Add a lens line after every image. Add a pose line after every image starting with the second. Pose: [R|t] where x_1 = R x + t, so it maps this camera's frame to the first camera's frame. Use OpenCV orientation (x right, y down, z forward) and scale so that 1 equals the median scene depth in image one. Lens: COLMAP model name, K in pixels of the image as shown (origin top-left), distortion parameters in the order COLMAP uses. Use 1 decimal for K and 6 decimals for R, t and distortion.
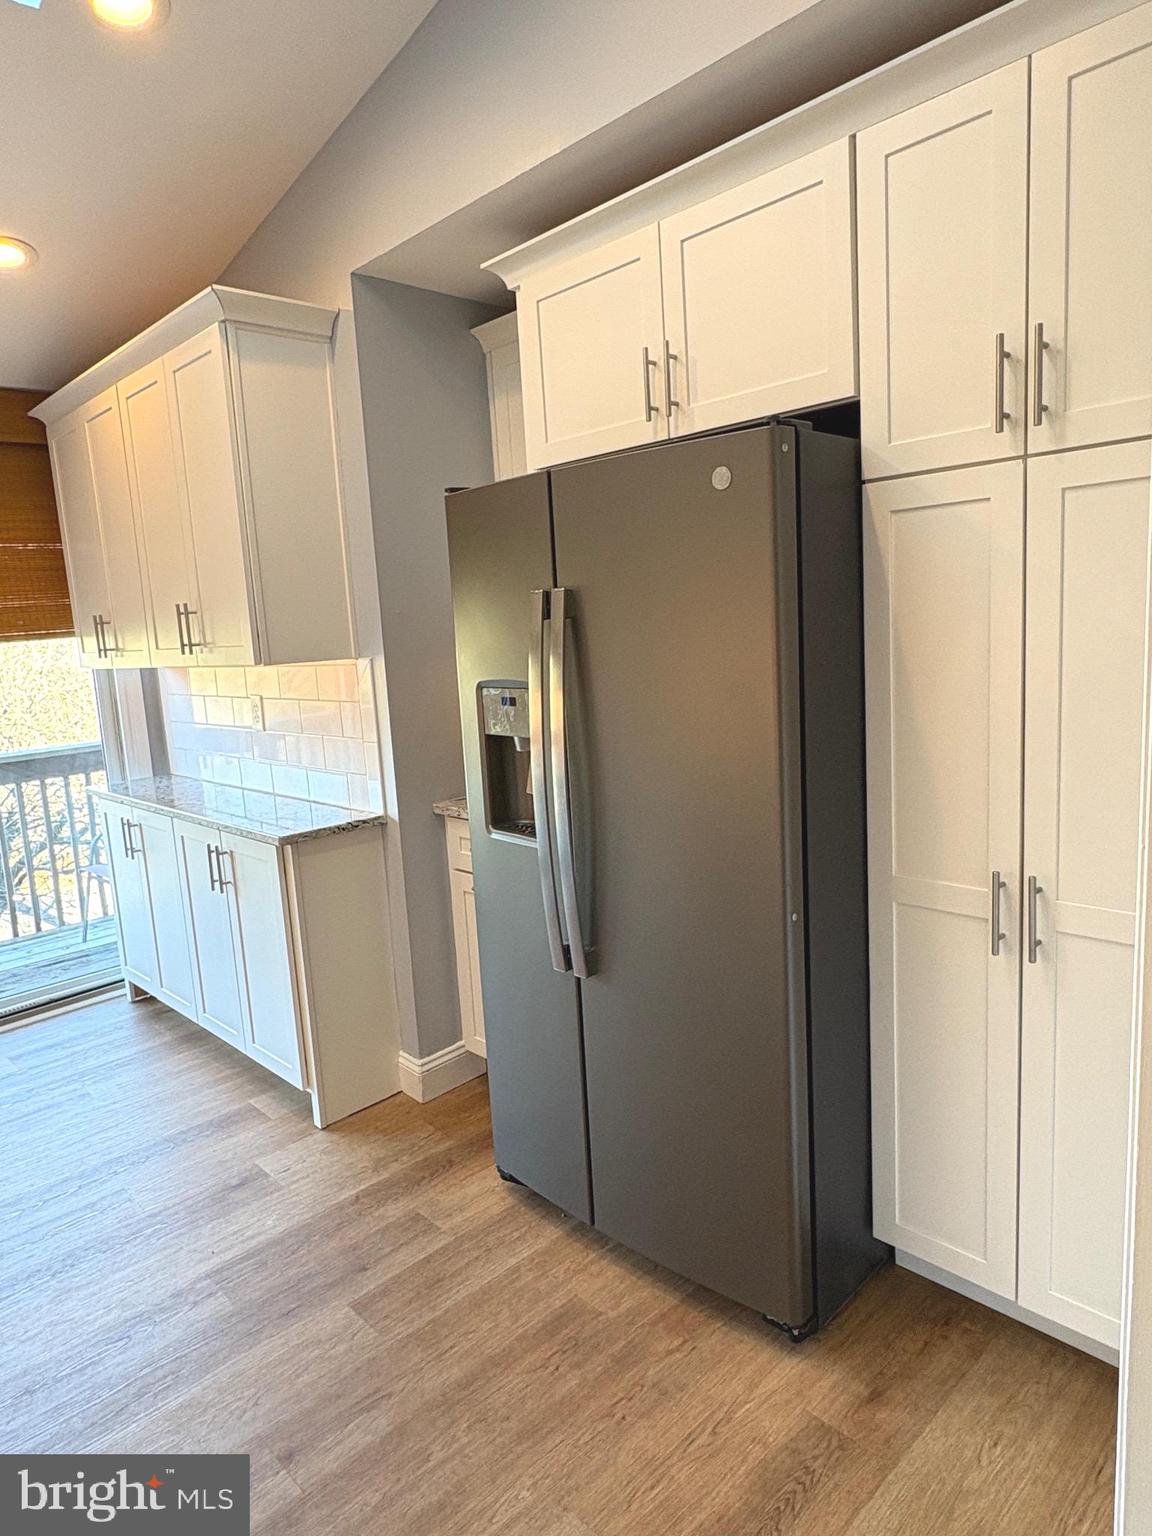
lens RADIAL K [[966.6, 0, 574.3], [0, 966.6, 764.0], [0, 0, 1]] dist [-0.004977, 0.003413]
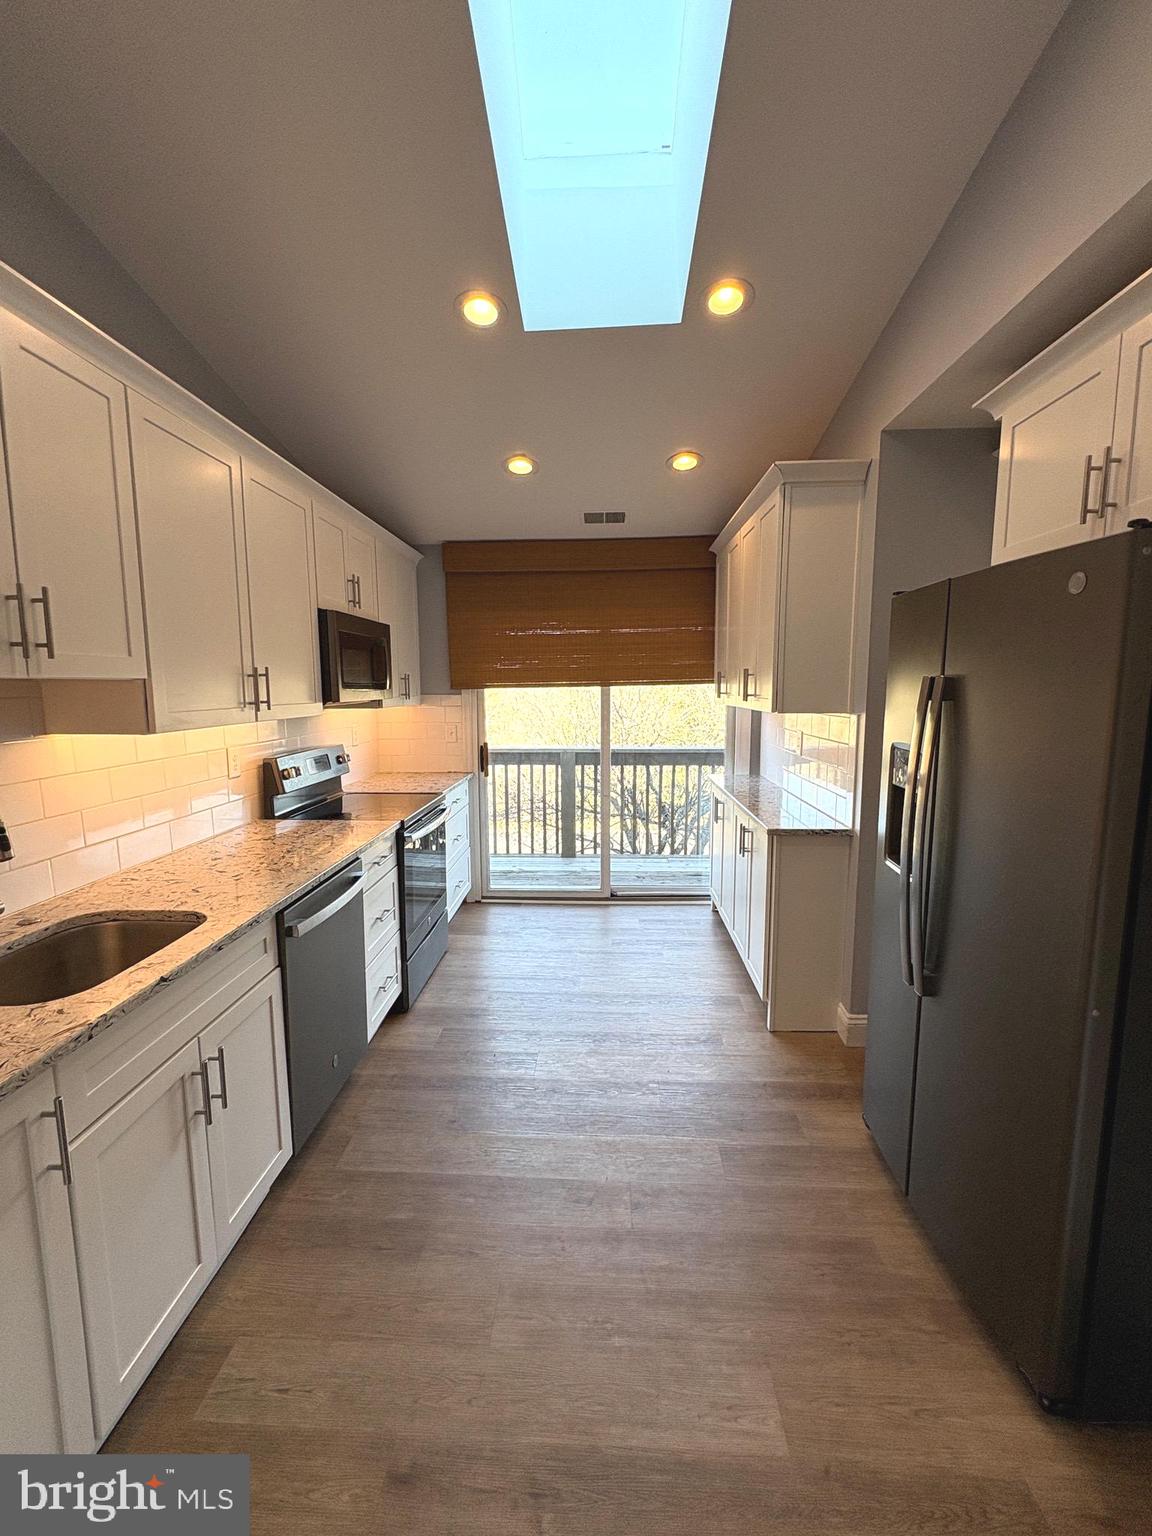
lens RADIAL K [[662.7, 0, 572.8], [0, 662.7, 769.2], [0, 0, 1]] dist [-0.004295, 0.001024]
pose [[0.681394, 0.149318, -0.716524, 0.190122], [-0.145177, 0.987091, 0.067643, -0.037177], [0.717374, 0.057931, 0.694275, 0.067646]]
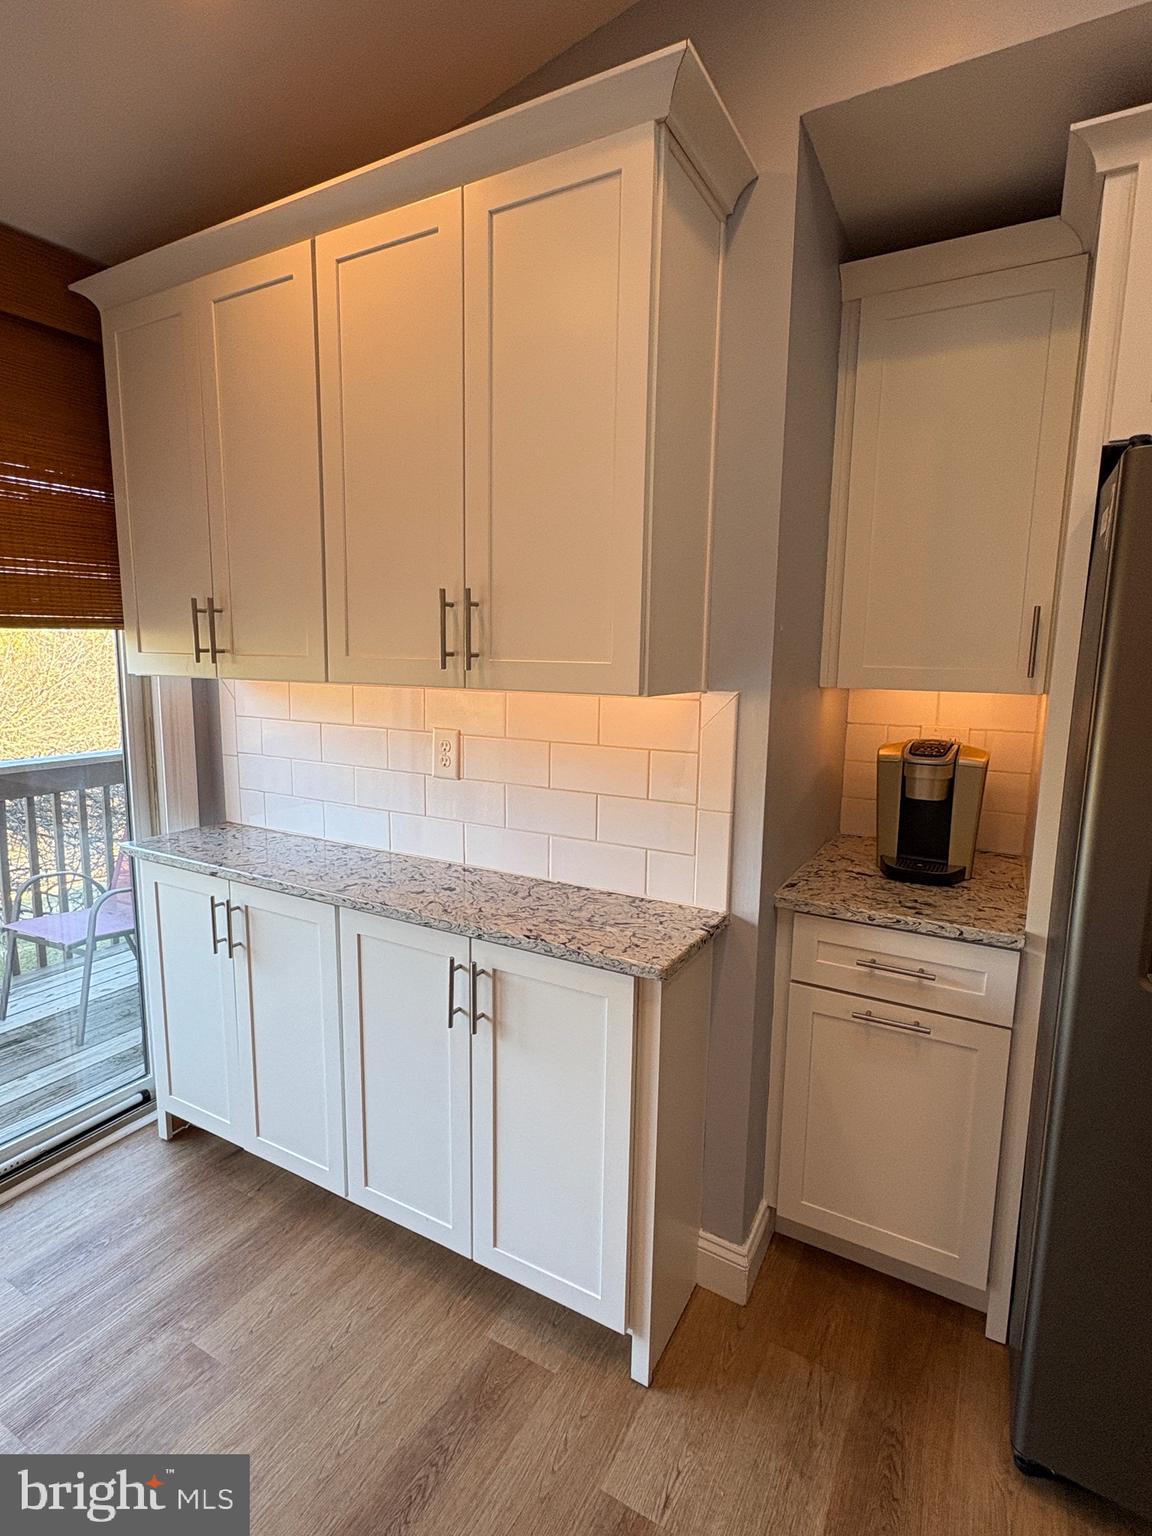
lens RADIAL K [[769.8, 0, 573.9], [0, 769.8, 762.6], [0, 0, 1]] dist [0.002765, -0.000786]
pose [[0.955278, 0.030674, 0.294114, -0.469003], [-0.026778, 0.999492, -0.017268, -0.044458], [-0.294494, 0.008620, 0.955614, 0.485039]]
